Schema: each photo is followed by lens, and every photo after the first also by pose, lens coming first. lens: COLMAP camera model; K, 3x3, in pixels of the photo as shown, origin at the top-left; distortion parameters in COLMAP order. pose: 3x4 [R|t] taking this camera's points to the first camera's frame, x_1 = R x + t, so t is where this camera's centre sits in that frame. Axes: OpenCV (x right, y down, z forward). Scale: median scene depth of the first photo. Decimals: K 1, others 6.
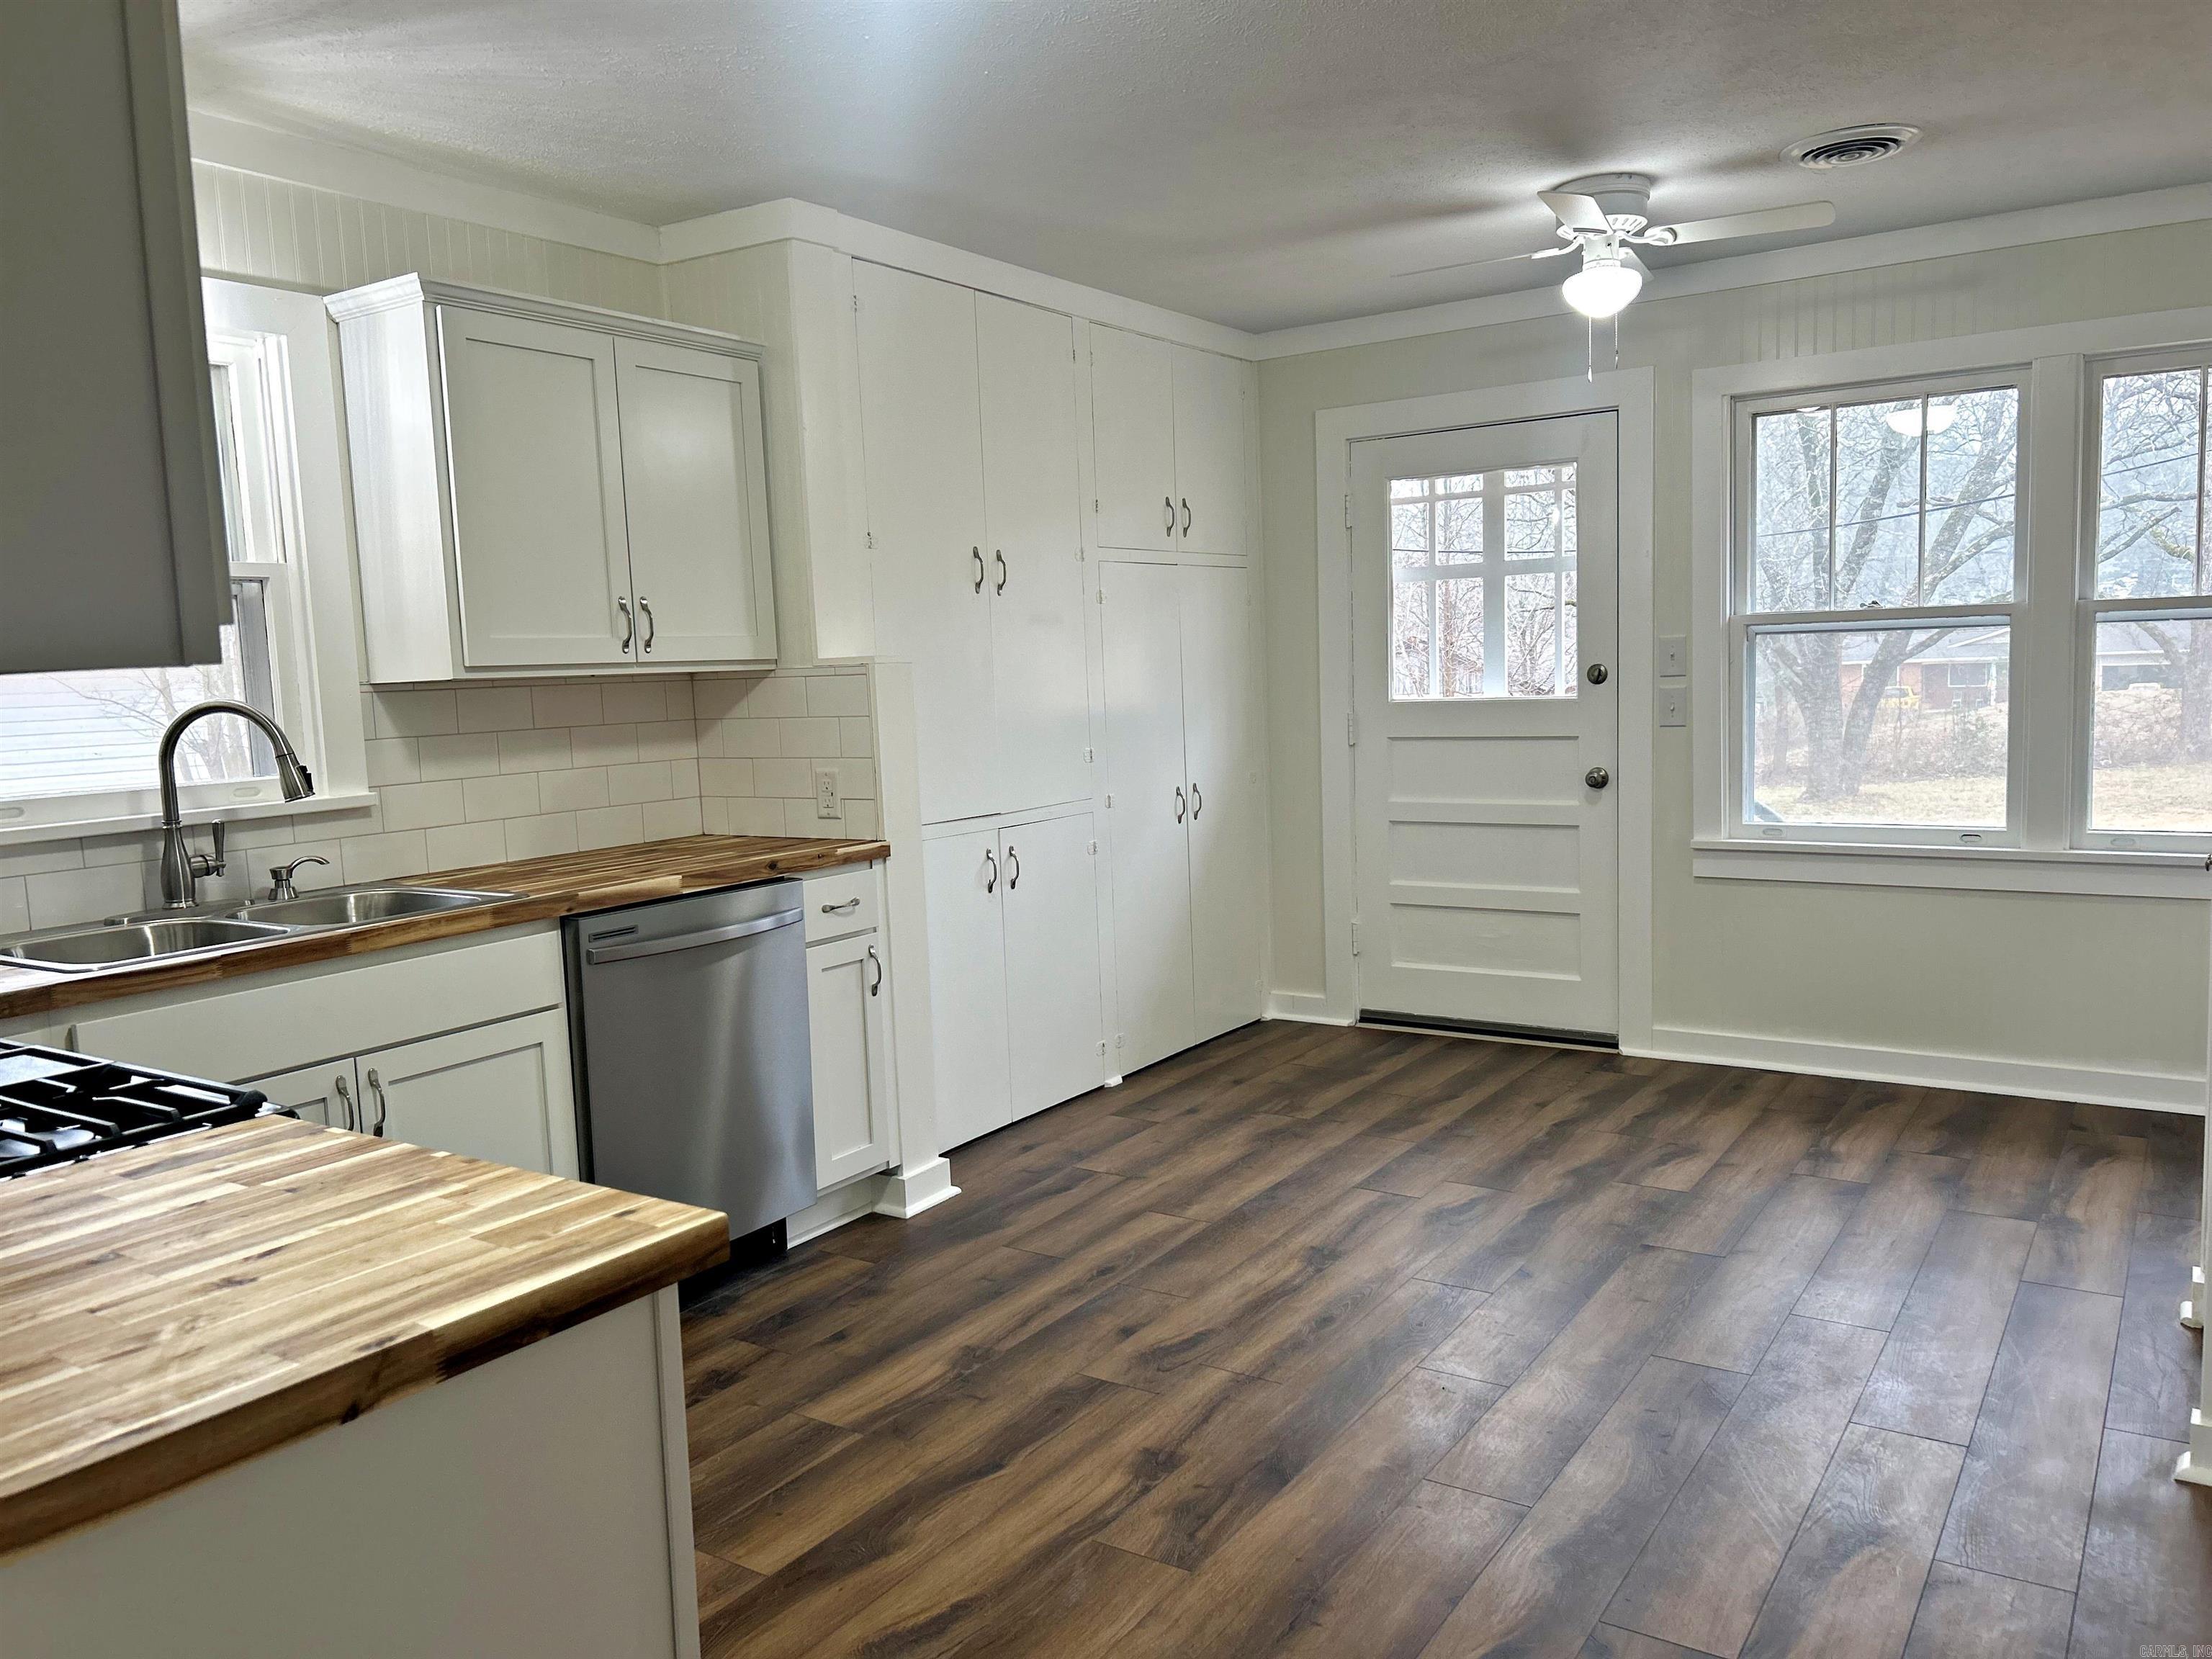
lens RADIAL K [[1668.3, 0, 1106.0], [0, 1668.3, 829.5], [0, 0, 1]] dist [0.074987, -0.084908]
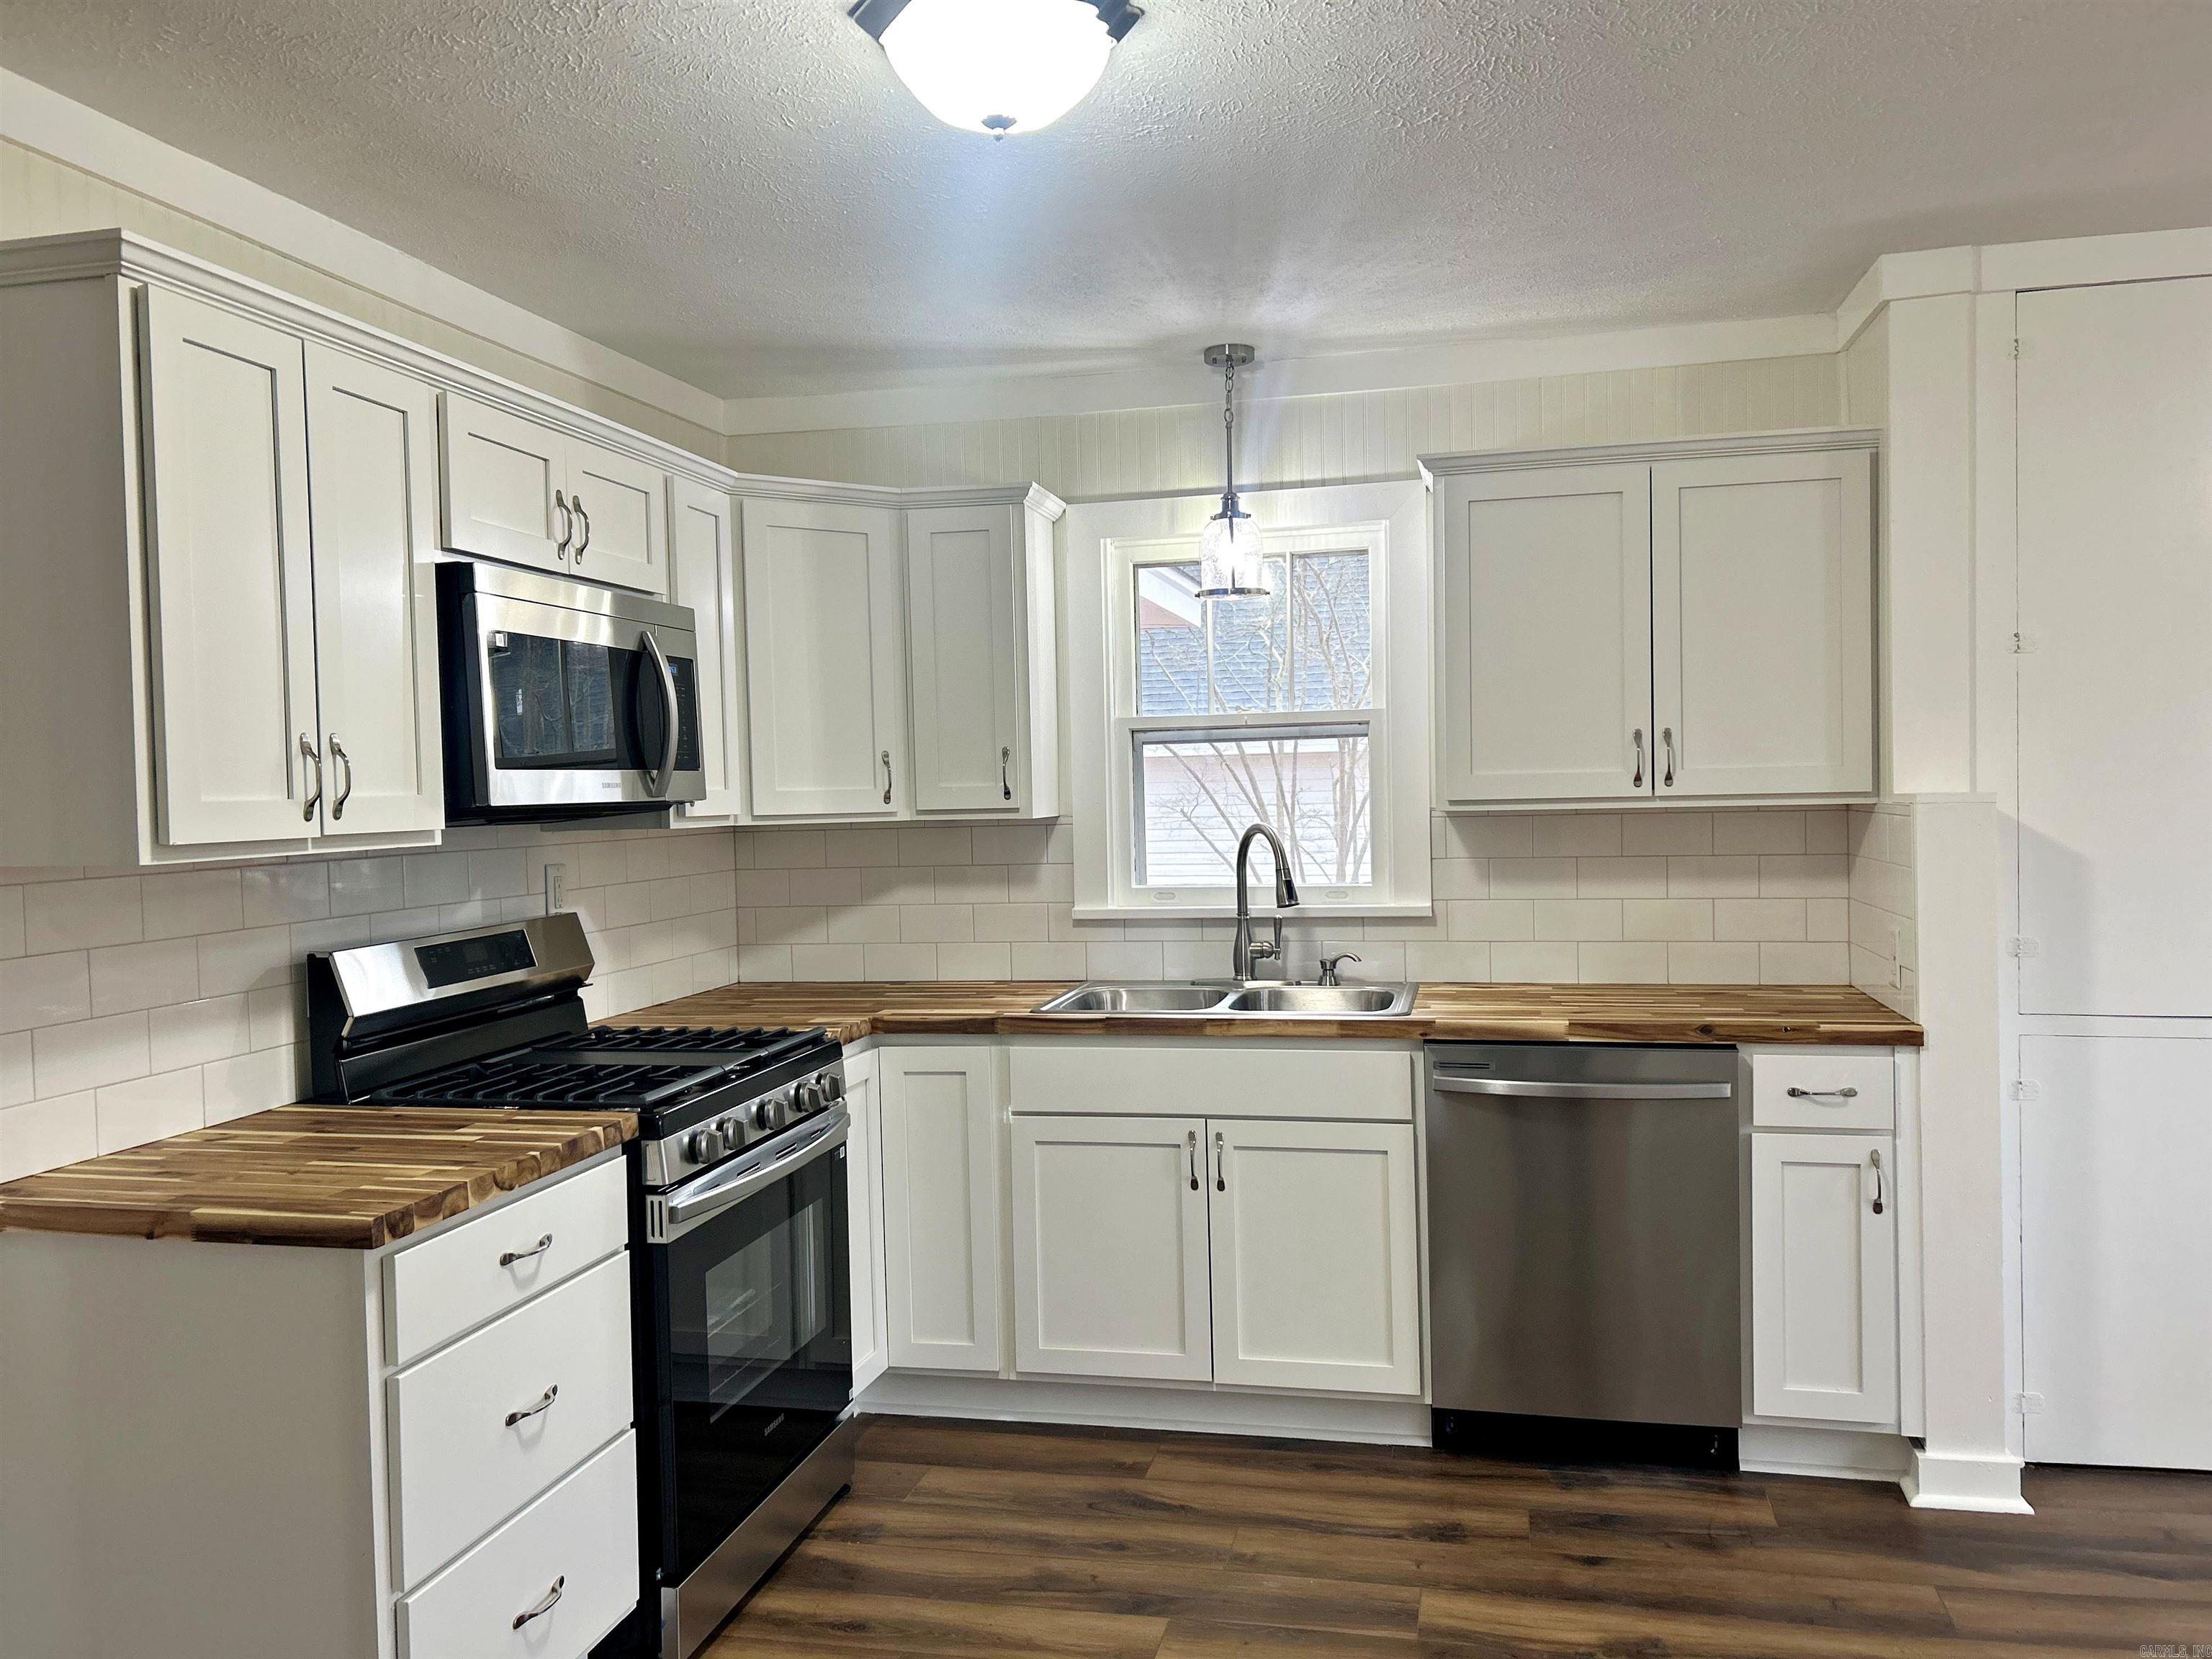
lens RADIAL K [[1668.3, 0, 1106.0], [0, 1668.3, 829.5], [0, 0, 1]] dist [0.074987, -0.084908]
pose [[0.355345, 0.058585, -0.932897, 0.518539], [-0.085824, 0.995863, 0.029848, -0.083999], [0.930787, 0.069459, 0.358903, 0.371825]]
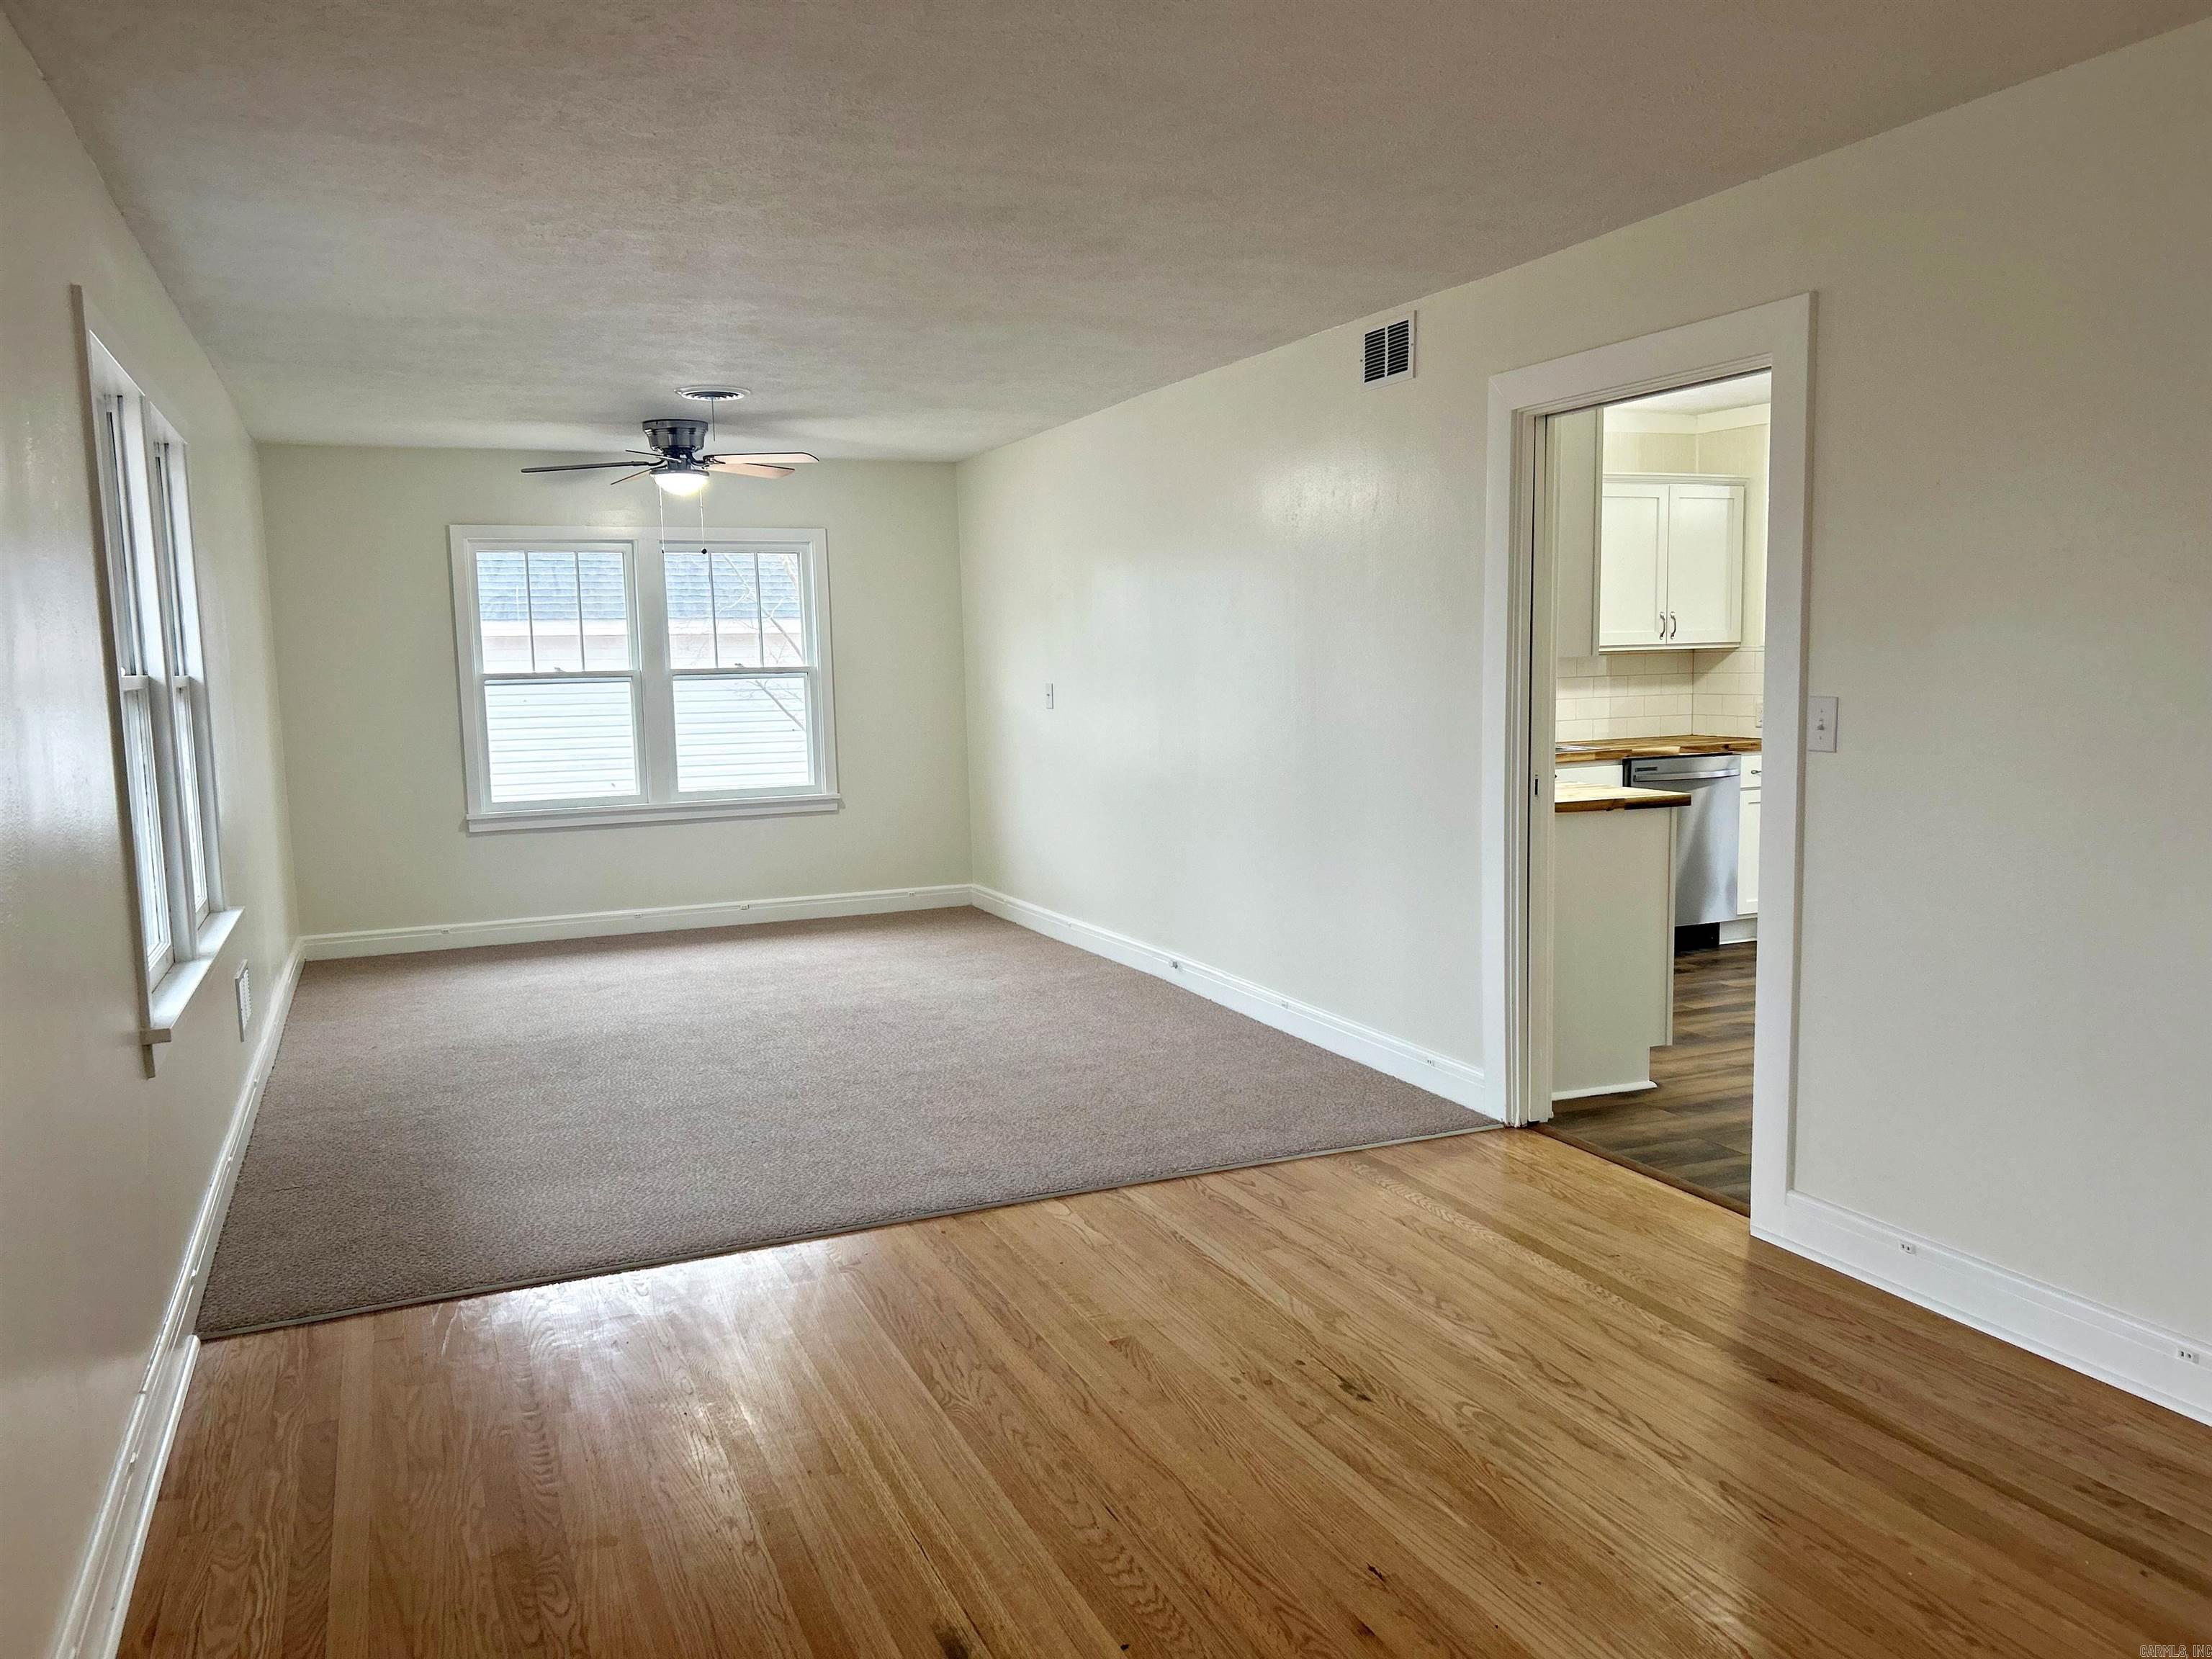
lens RADIAL K [[1668.3, 0, 1106.0], [0, 1668.3, 829.5], [0, 0, 1]] dist [0.074987, -0.084908]
pose [[0.840782, 0.081987, -0.535129, 0.263578], [-0.069622, 0.996633, 0.043306, 0.085201], [0.536878, 0.000846, 0.843660, -1.103604]]
